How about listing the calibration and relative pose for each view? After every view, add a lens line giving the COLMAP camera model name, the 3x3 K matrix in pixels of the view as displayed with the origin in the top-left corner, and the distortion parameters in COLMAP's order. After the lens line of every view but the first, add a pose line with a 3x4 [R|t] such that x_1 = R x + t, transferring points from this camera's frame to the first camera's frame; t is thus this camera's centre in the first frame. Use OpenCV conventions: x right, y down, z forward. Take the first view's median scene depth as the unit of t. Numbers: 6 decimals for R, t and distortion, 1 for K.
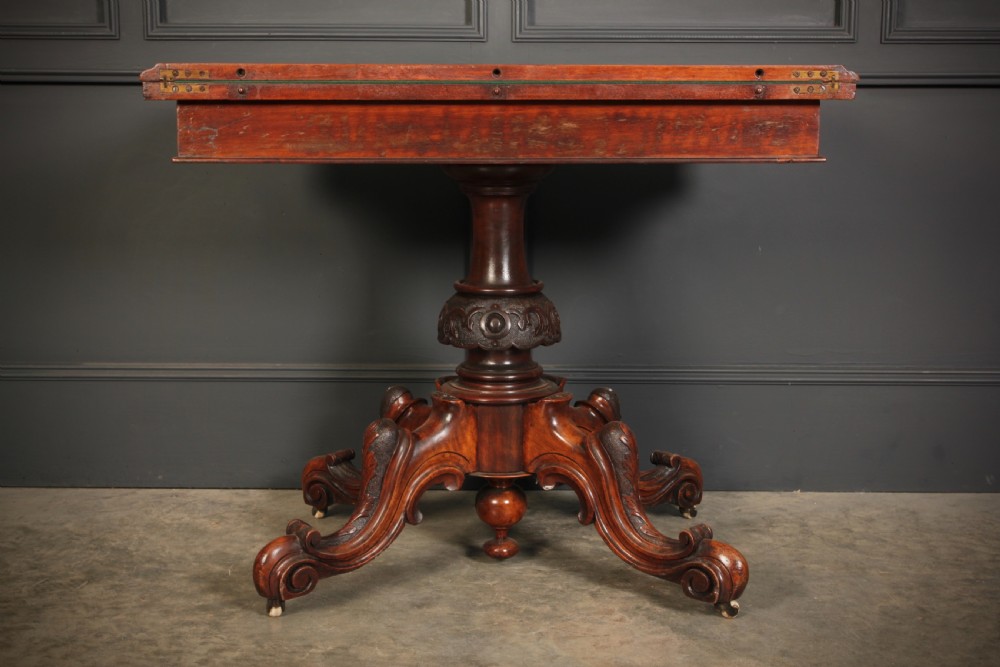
lens RADIAL K [[1602.7, 0, 497.4], [0, 1602.7, 332.0], [0, 0, 1]] dist [0.049157, 0.000000]
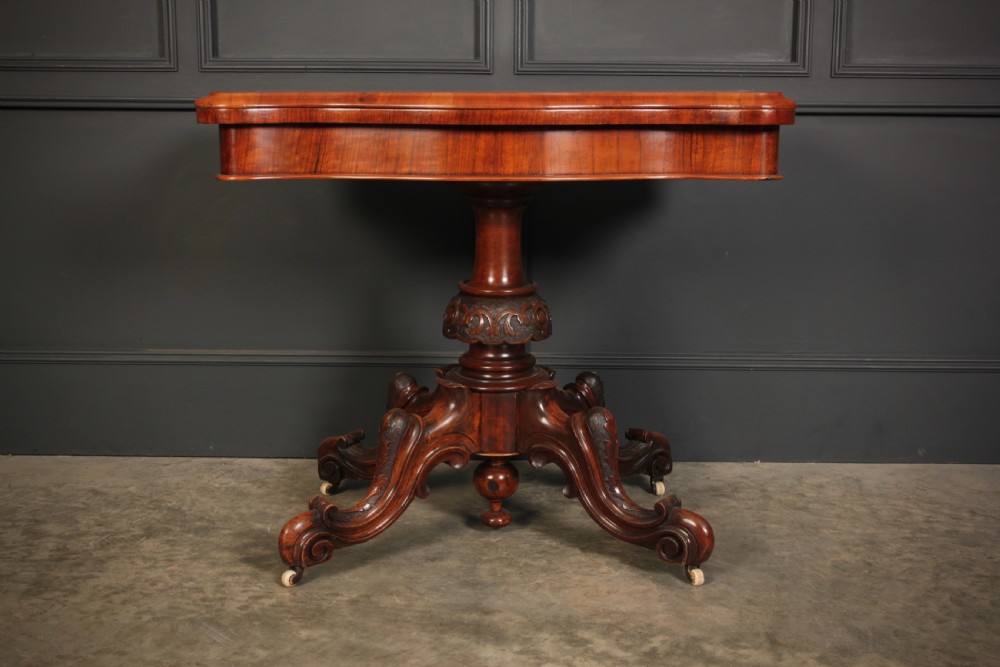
lens RADIAL K [[1299.1, 0, 500.1], [0, 1299.1, 336.1], [0, 0, 1]] dist [0.006331, 0.000000]
pose [[0.999992, 0.003814, 0.001042, -0.001571], [-0.003814, 0.999992, 0.000866, 0.008523], [-0.001038, -0.000870, 0.999999, 0.062295]]
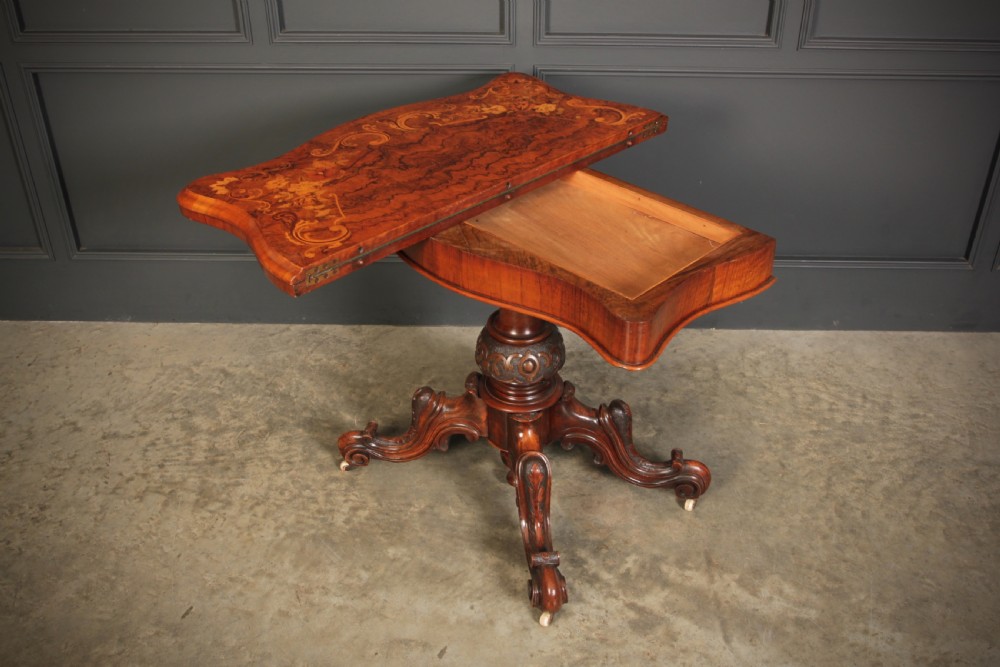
lens RADIAL K [[1048.2, 0, 497.8], [0, 1048.2, 314.7], [0, 0, 1]] dist [-0.034635, 0.000000]
pose [[0.999976, 0.001099, -0.006845, -0.016649], [0.001894, 0.906501, 0.422198, -0.376634], [0.006669, -0.422201, 0.906478, 0.091954]]
